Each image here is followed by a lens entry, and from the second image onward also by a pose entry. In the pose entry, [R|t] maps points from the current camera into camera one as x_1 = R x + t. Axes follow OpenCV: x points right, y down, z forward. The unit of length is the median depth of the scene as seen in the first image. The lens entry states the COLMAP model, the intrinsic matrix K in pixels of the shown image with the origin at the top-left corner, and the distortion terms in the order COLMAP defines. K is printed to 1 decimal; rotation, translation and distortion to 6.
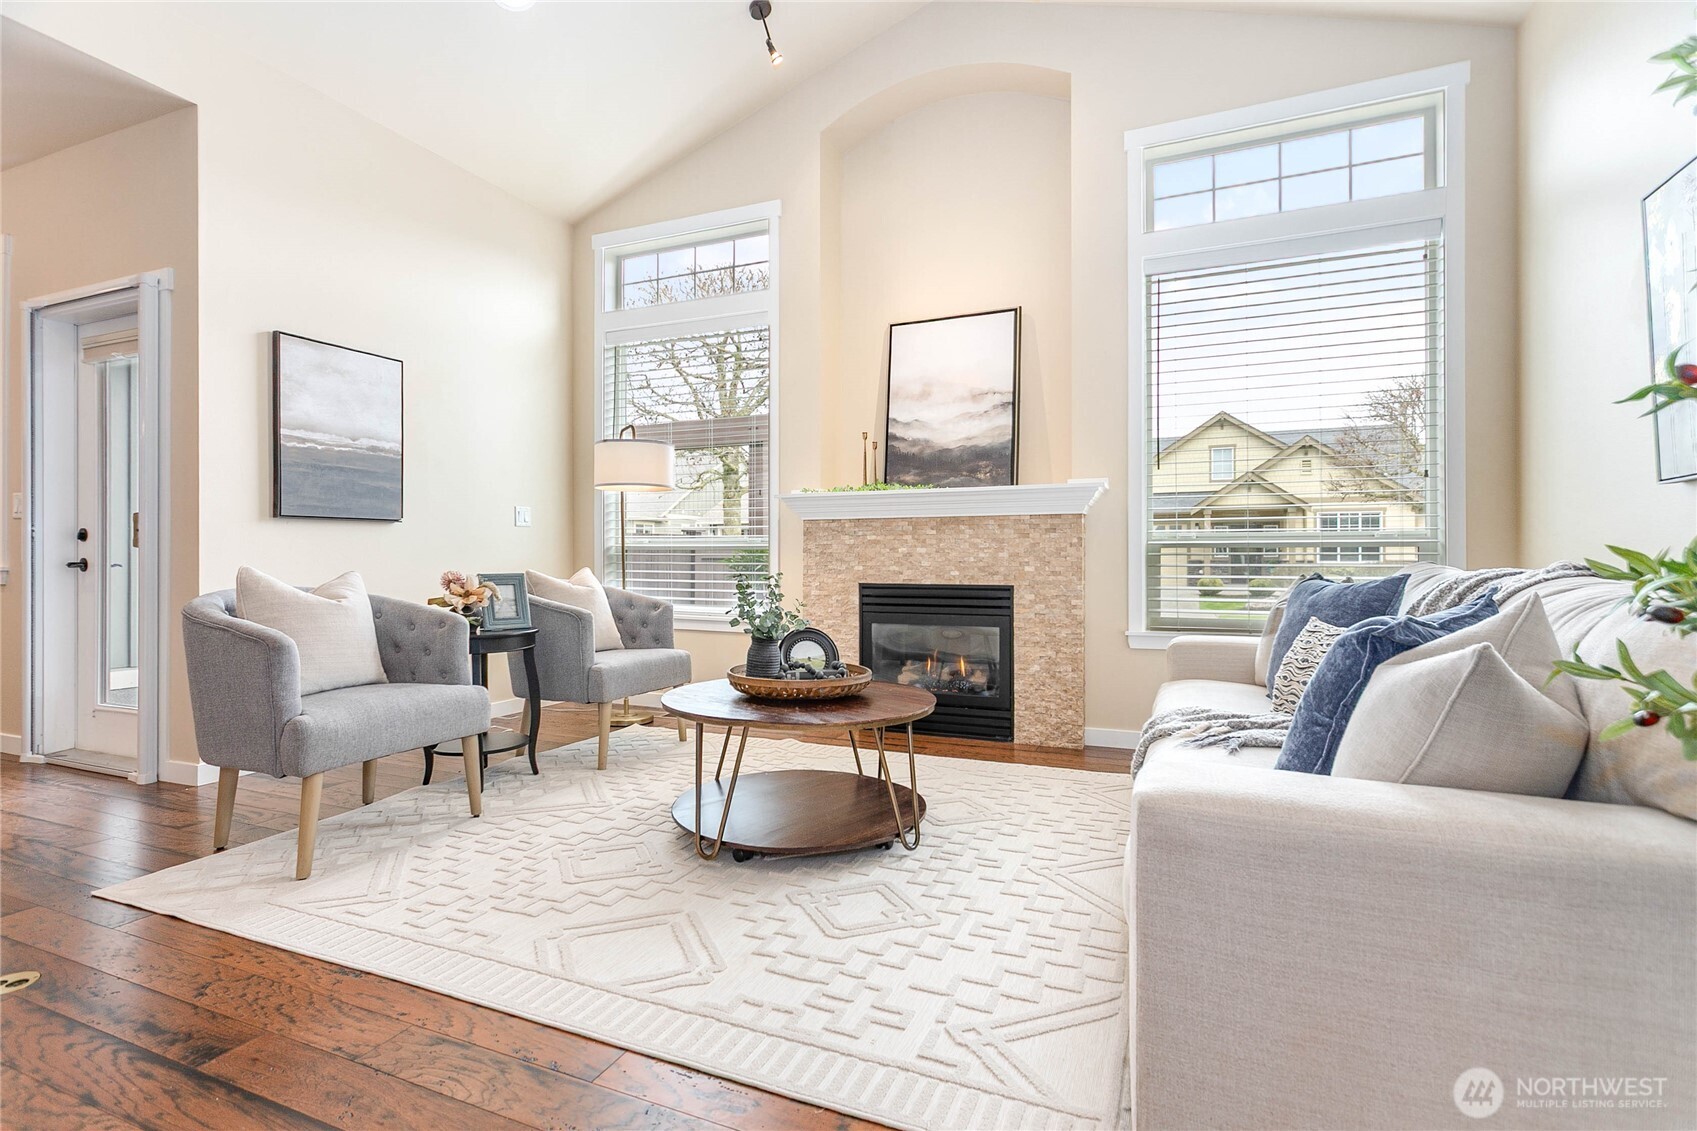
lens RADIAL K [[809.4, 0, 841.9], [0, 809.4, 558.6], [0, 0, 1]] dist [0.000101, 0.000300]
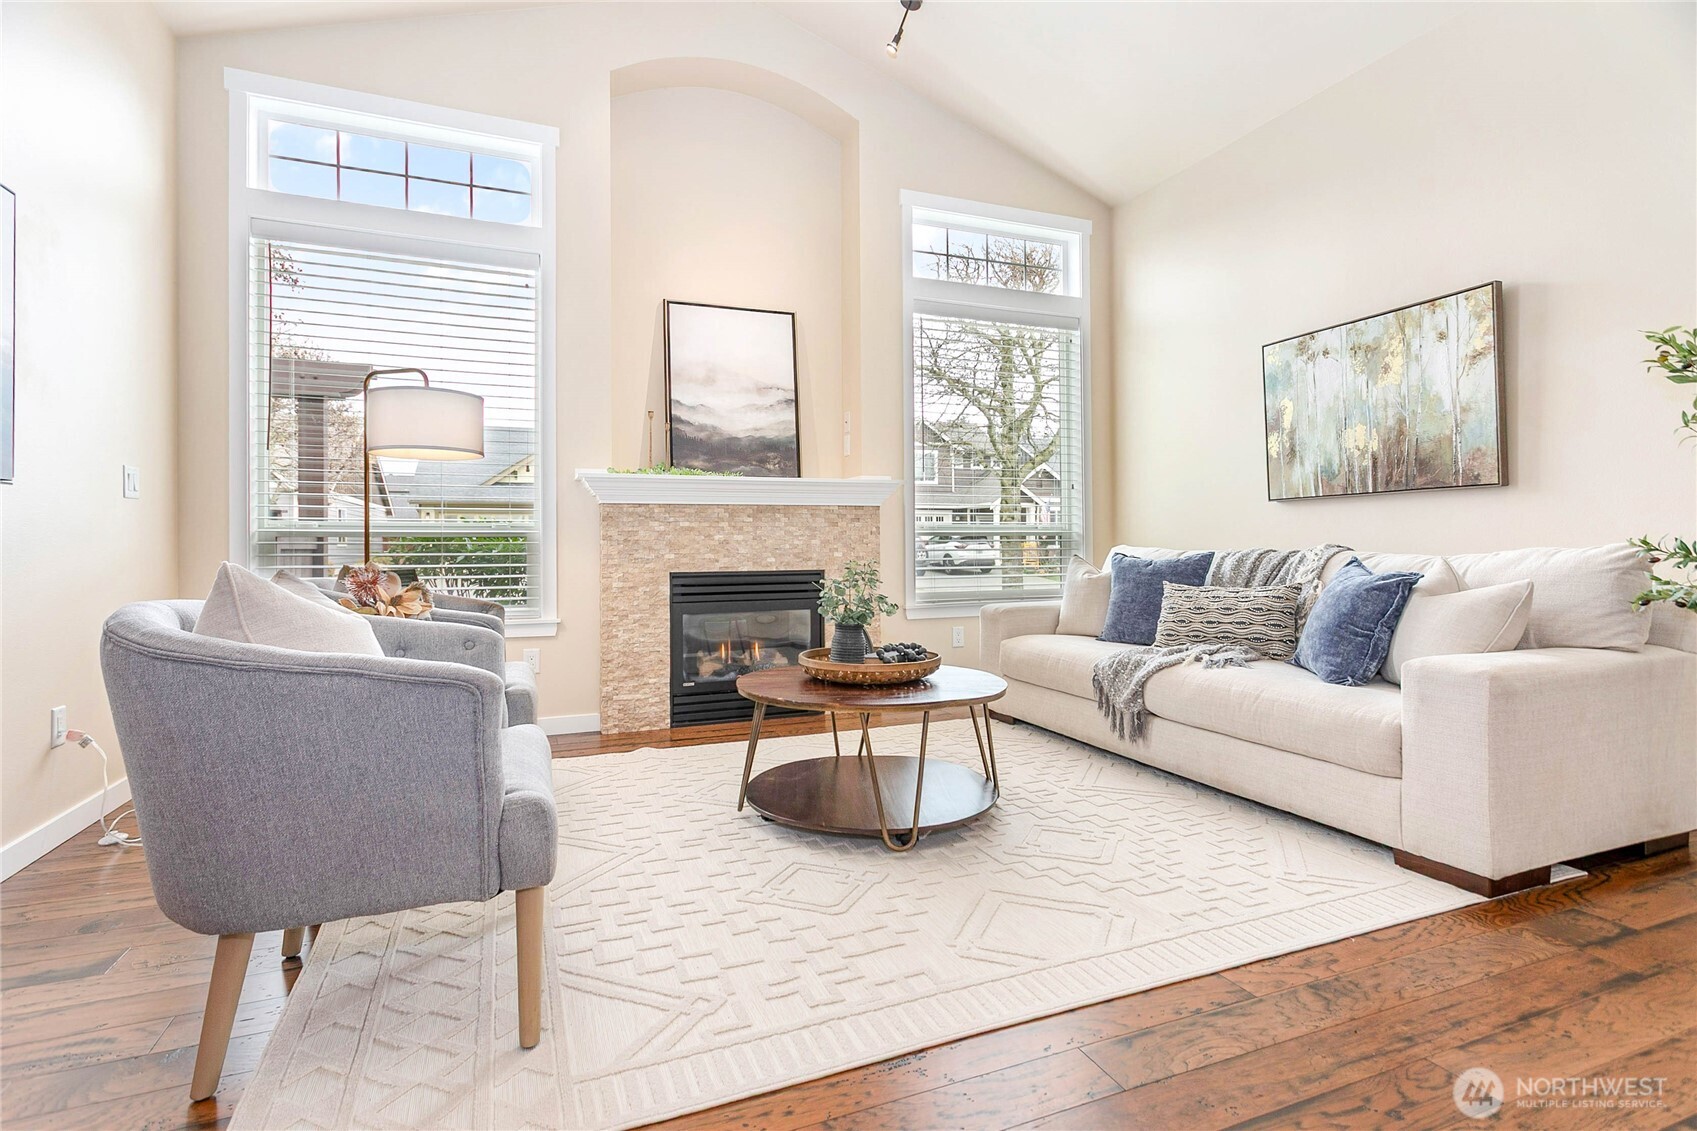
lens RADIAL K [[809.5, 0, 842.7], [0, 809.5, 542.6], [0, 0, 1]] dist [0.002469, 0.000478]
pose [[0.706402, -0.002416, 0.707806, -0.554103], [0.007311, 0.999966, -0.003884, 0.000825], [-0.707773, 0.007919, 0.706396, 0.215845]]
